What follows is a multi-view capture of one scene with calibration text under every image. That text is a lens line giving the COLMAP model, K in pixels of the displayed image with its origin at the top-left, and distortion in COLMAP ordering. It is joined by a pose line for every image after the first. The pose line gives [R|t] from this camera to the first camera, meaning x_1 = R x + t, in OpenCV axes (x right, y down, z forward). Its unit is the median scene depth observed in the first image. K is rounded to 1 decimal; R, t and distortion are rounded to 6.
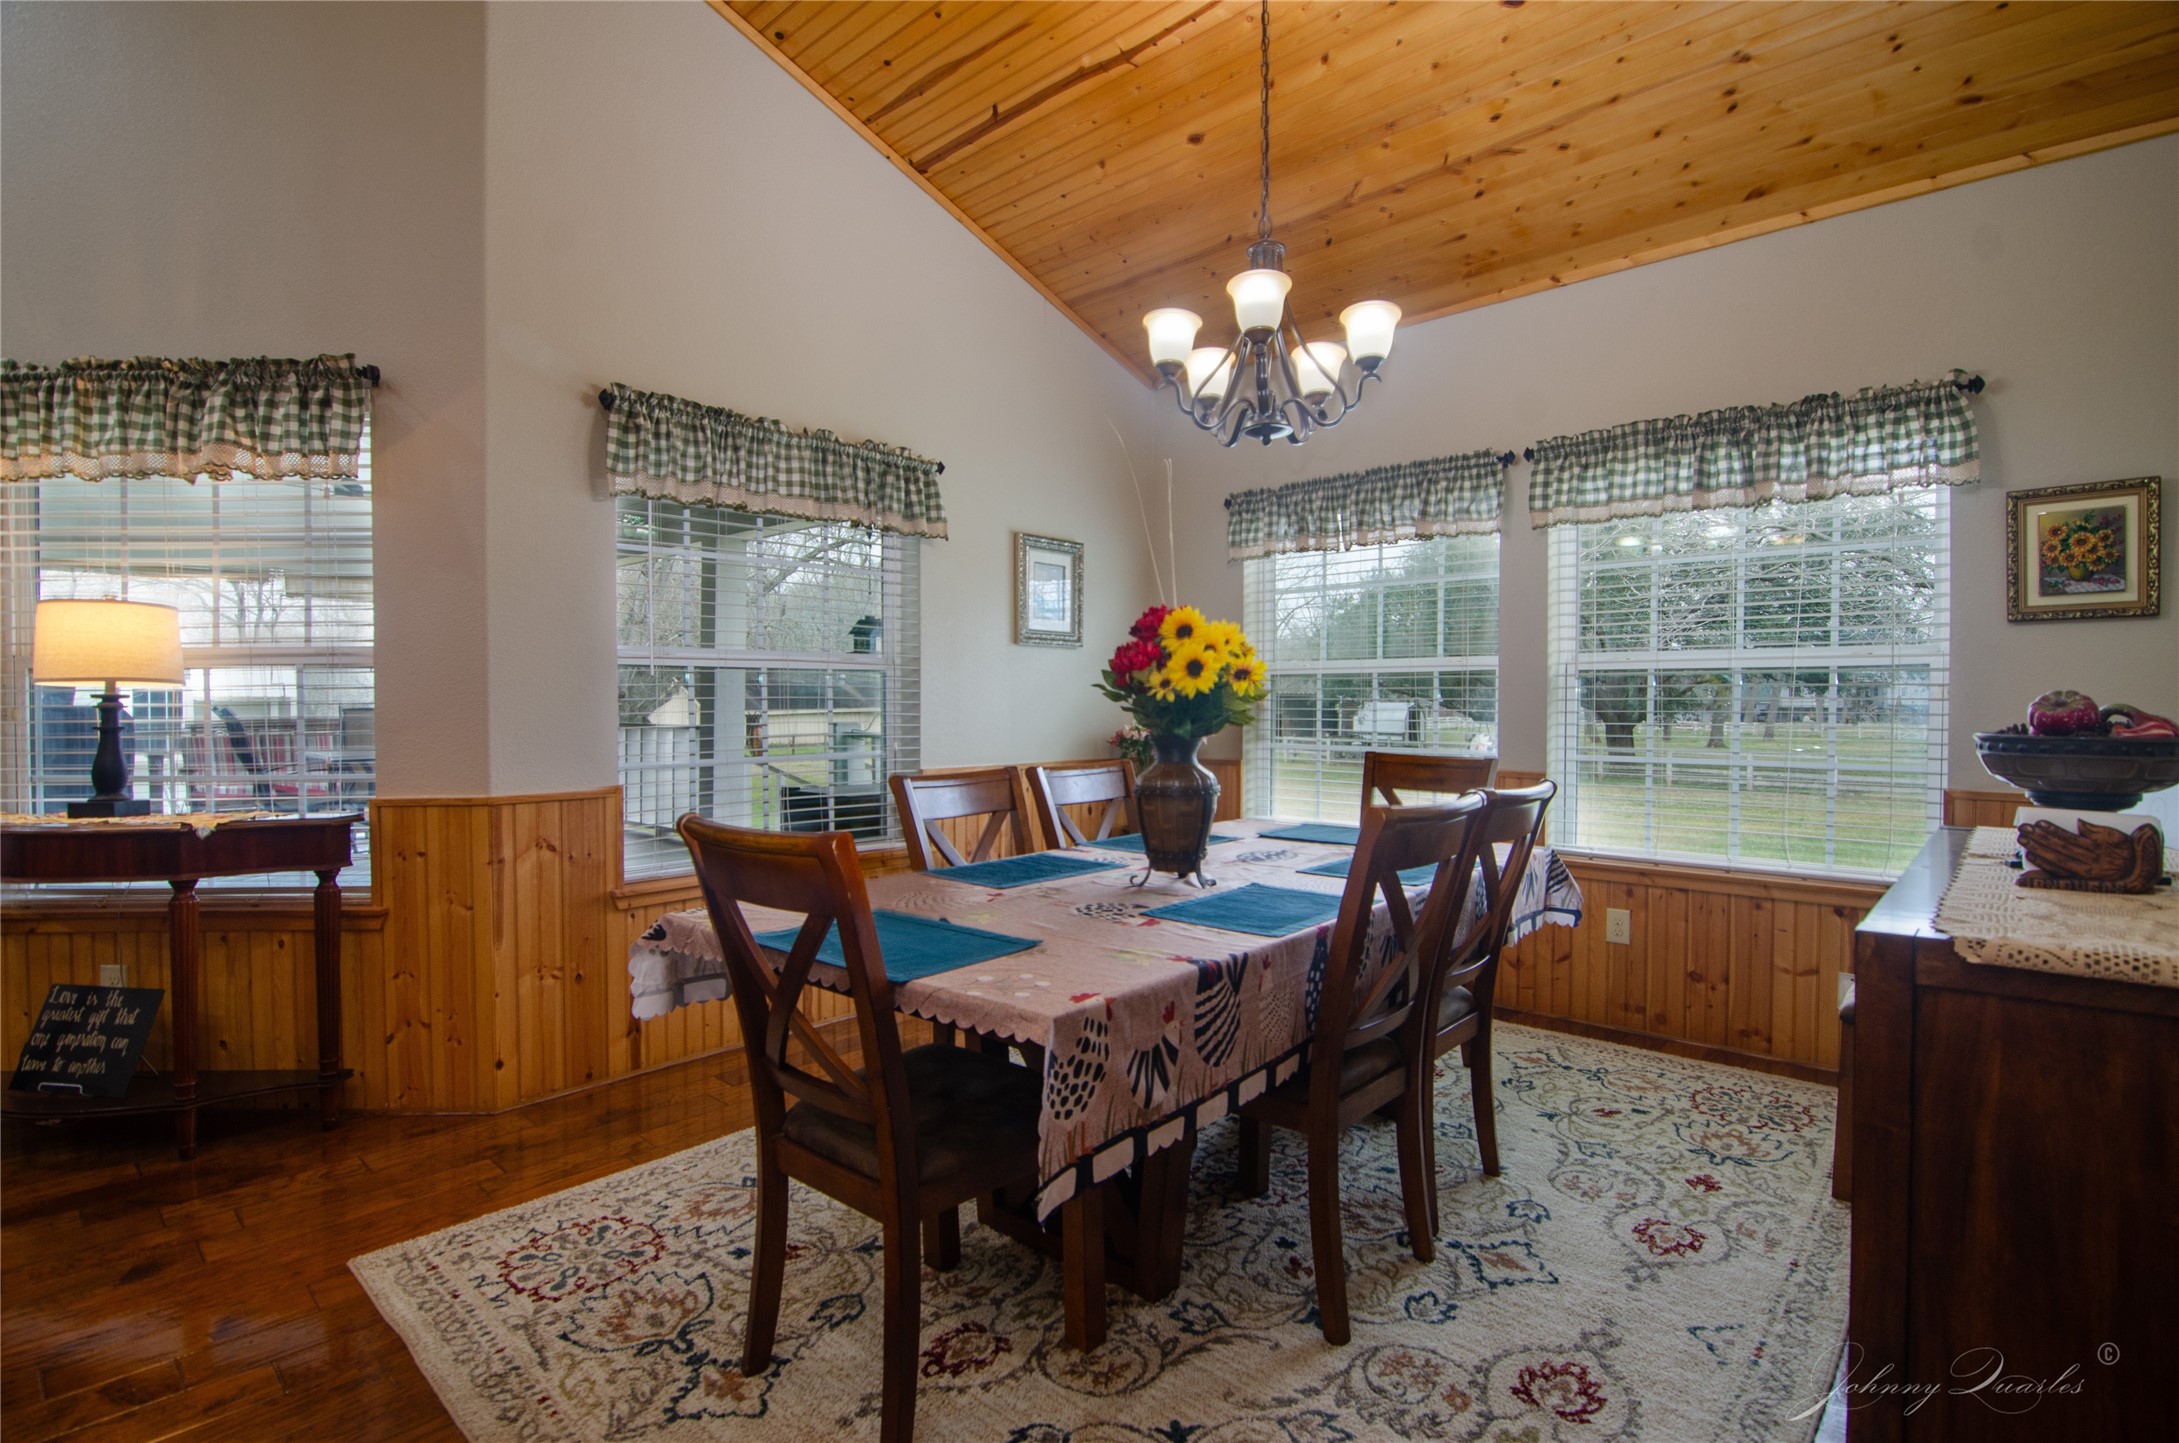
lens RADIAL K [[1048.7, 0, 1089.5], [0, 1048.7, 721.5], [0, 0, 1]] dist [-0.003445, -0.010008]
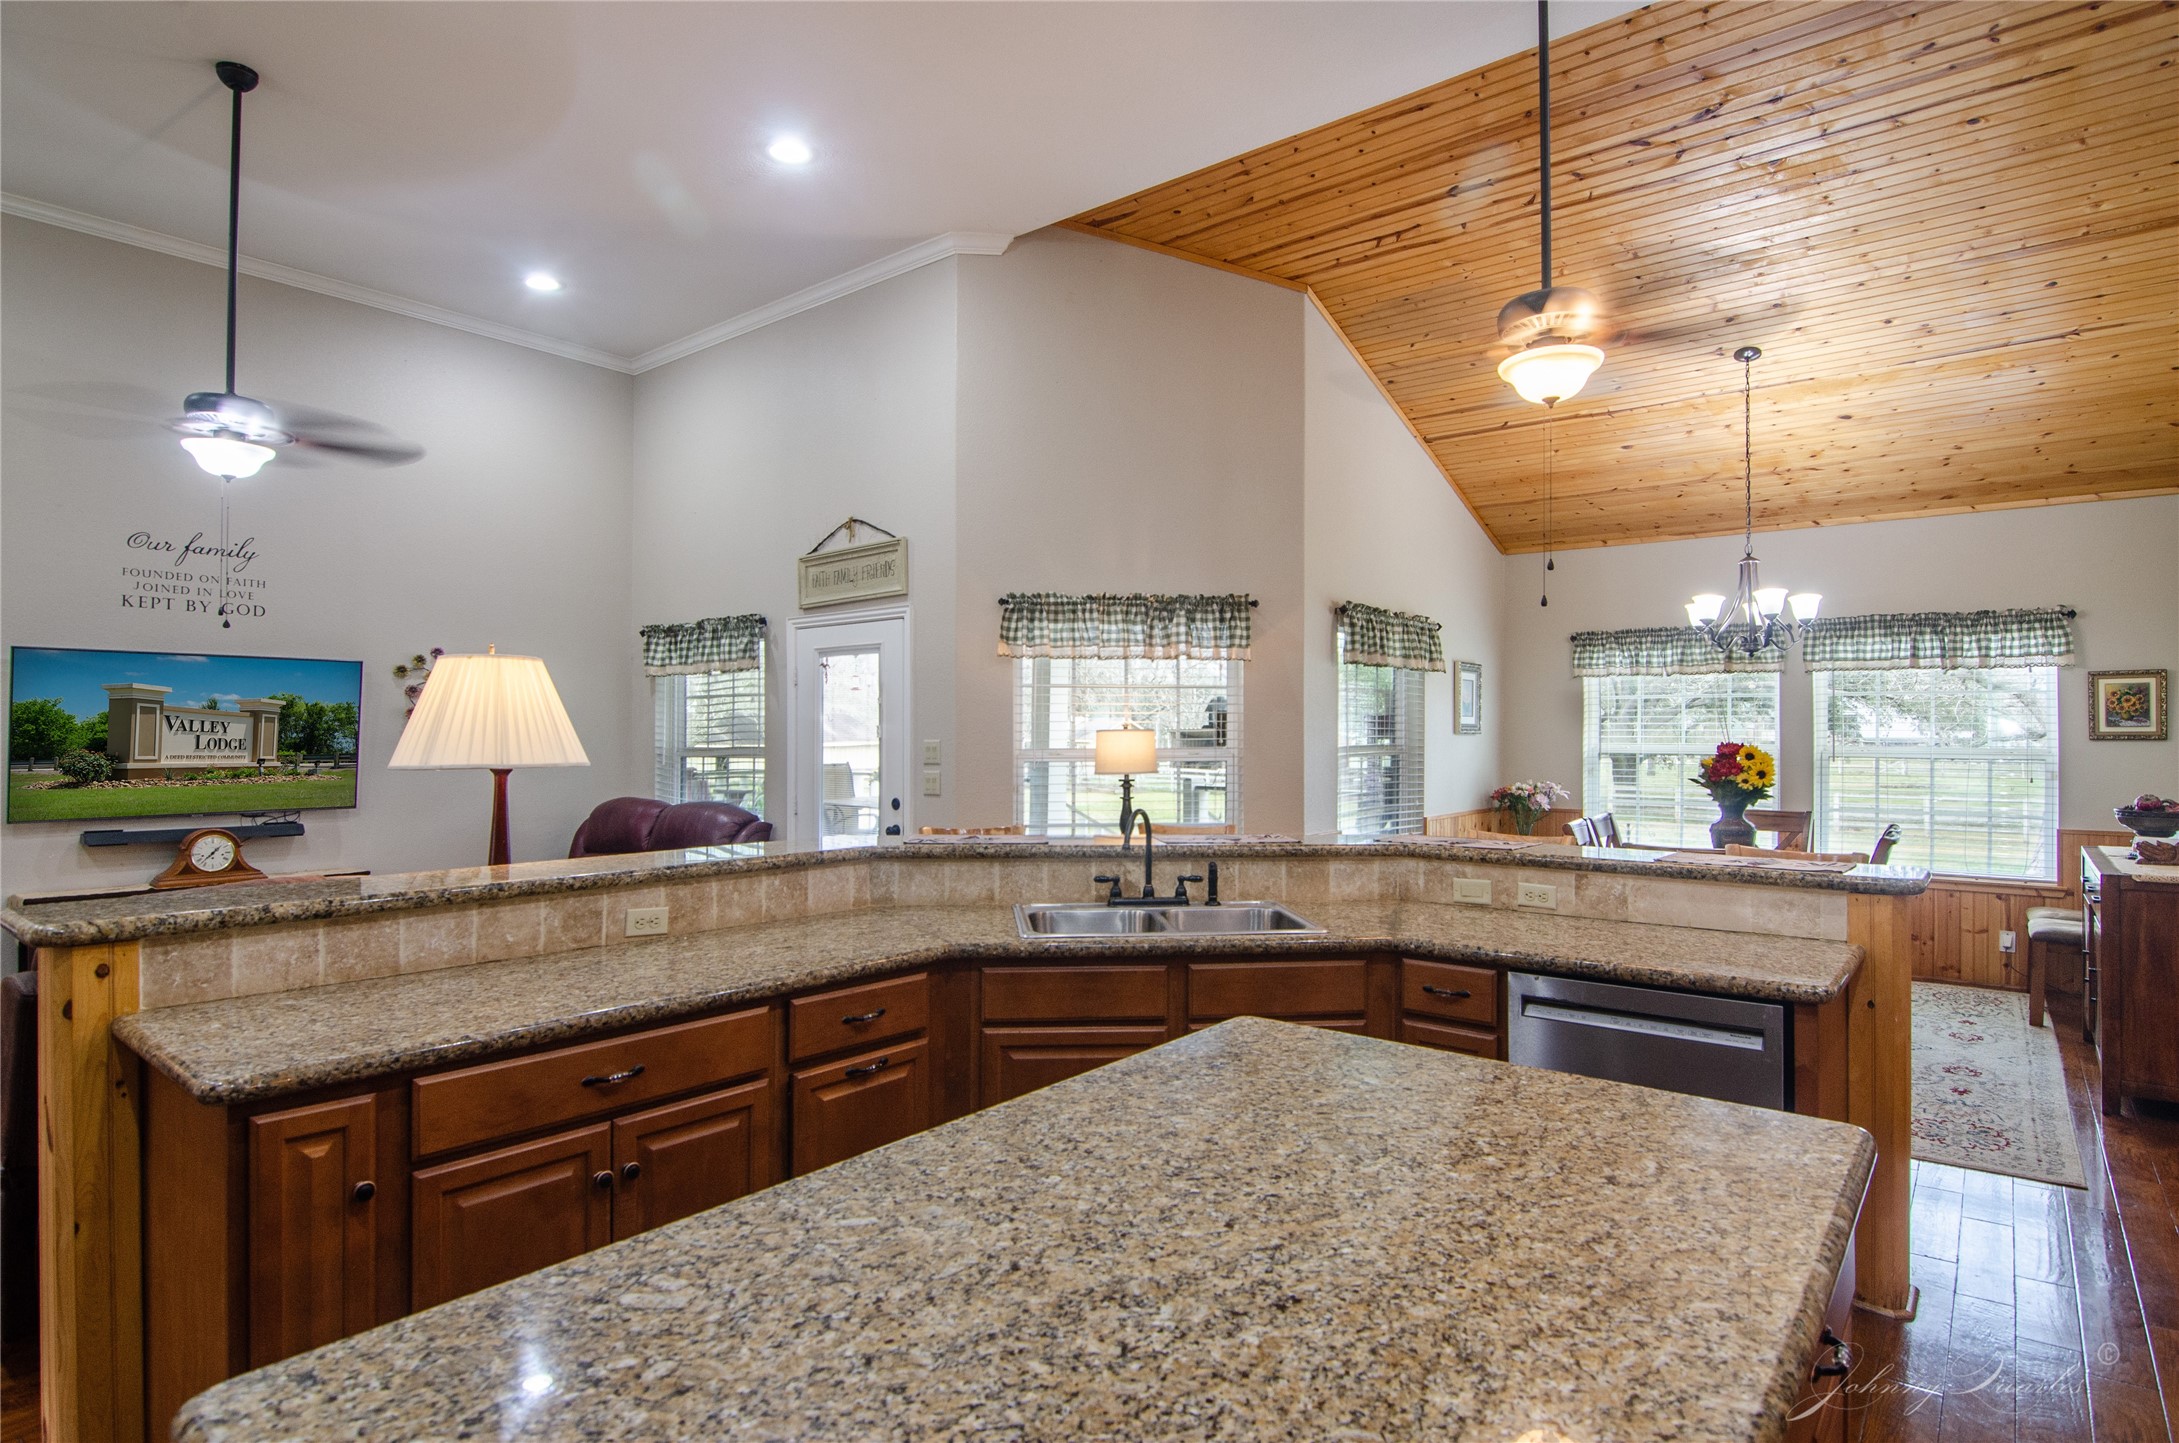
lens RADIAL K [[1126.0, 0, 1089.5], [0, 1126.0, 721.5], [0, 0, 1]] dist [-0.021157, -0.001965]
pose [[0.998708, 0.004321, 0.050638, -1.021401], [-0.002914, 0.999608, -0.027841, -0.067014], [-0.050738, 0.027658, 0.998329, -0.902881]]
